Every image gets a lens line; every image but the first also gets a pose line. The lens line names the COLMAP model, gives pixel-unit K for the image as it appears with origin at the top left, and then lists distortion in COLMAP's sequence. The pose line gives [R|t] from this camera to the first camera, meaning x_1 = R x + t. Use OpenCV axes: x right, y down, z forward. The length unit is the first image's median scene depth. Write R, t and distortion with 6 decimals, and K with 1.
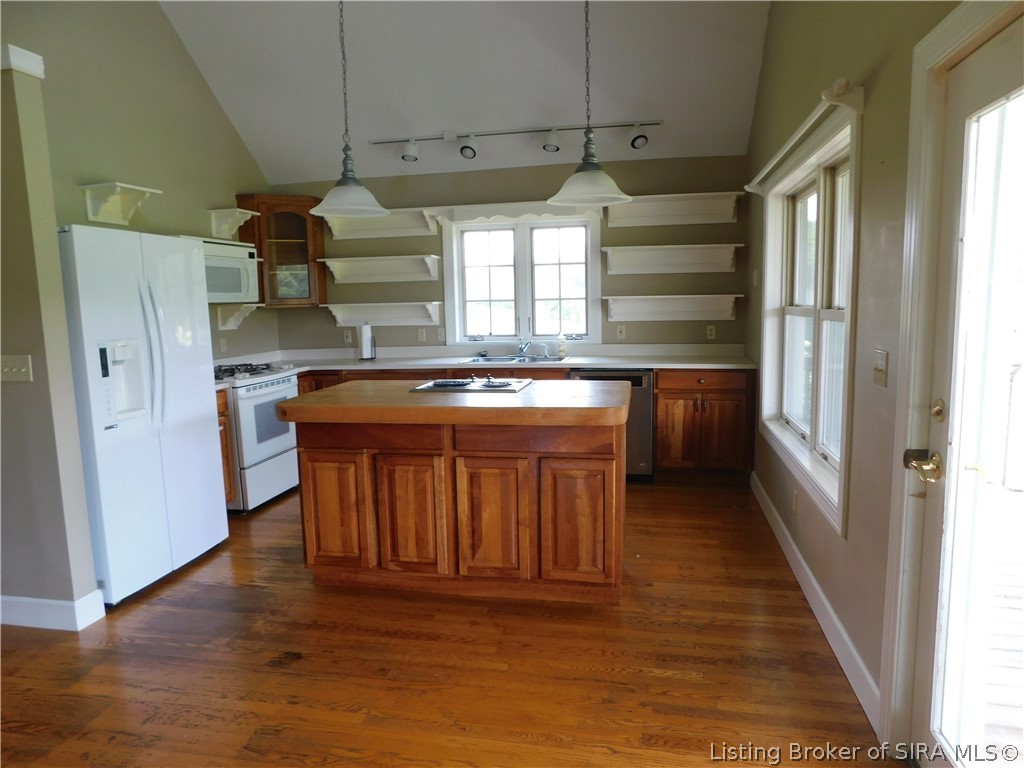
lens RADIAL K [[663.4, 0, 514.5], [0, 663.4, 378.0], [0, 0, 1]] dist [-0.083382, 0.054257]
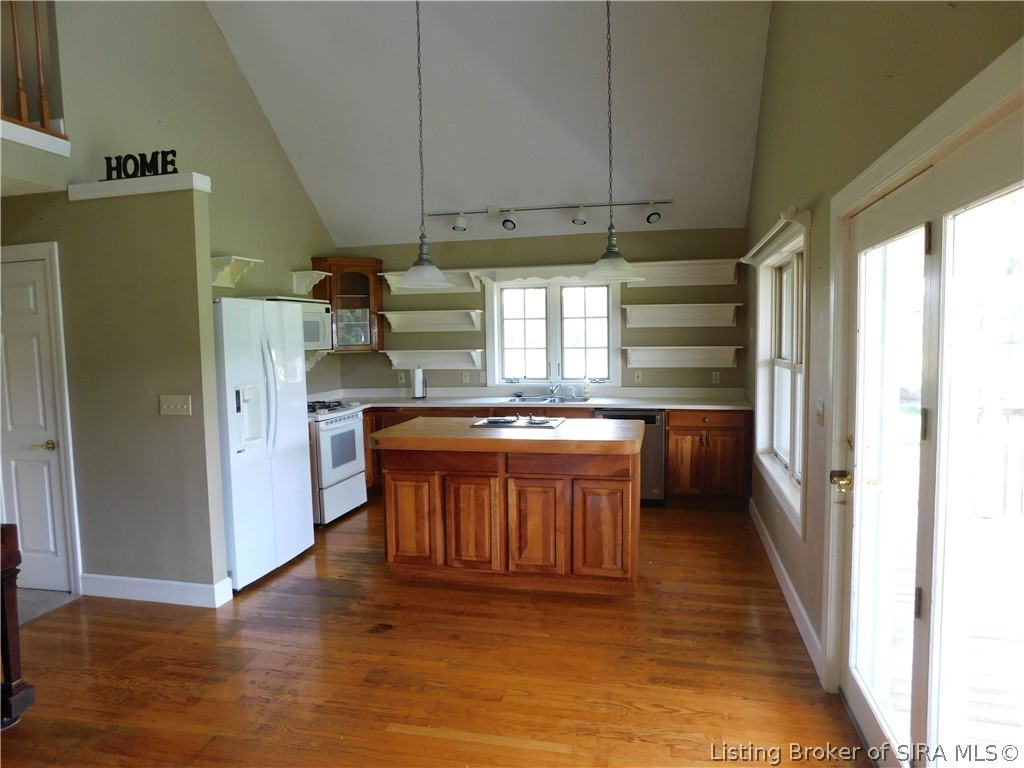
lens RADIAL K [[663.4, 0, 514.5], [0, 663.4, 378.0], [0, 0, 1]] dist [-0.083382, 0.054257]
pose [[0.999507, 0.008796, -0.030148, -0.031990], [-0.010366, 0.998577, -0.052310, -0.006766], [0.029645, 0.052597, 0.998176, -0.252422]]
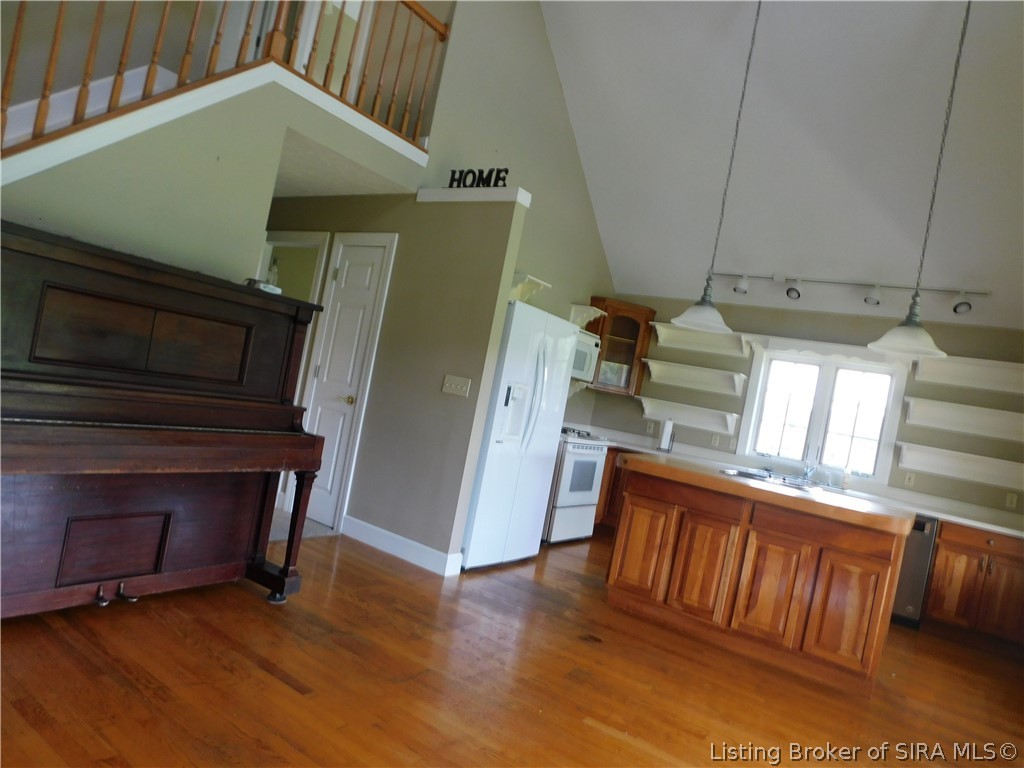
lens RADIAL K [[663.4, 0, 514.5], [0, 663.4, 378.0], [0, 0, 1]] dist [-0.083382, 0.054257]
pose [[0.901732, 0.192617, -0.387012, -0.056321], [-0.256516, 0.959015, -0.120373, 0.090319], [0.347964, 0.207819, 0.914184, -0.275526]]
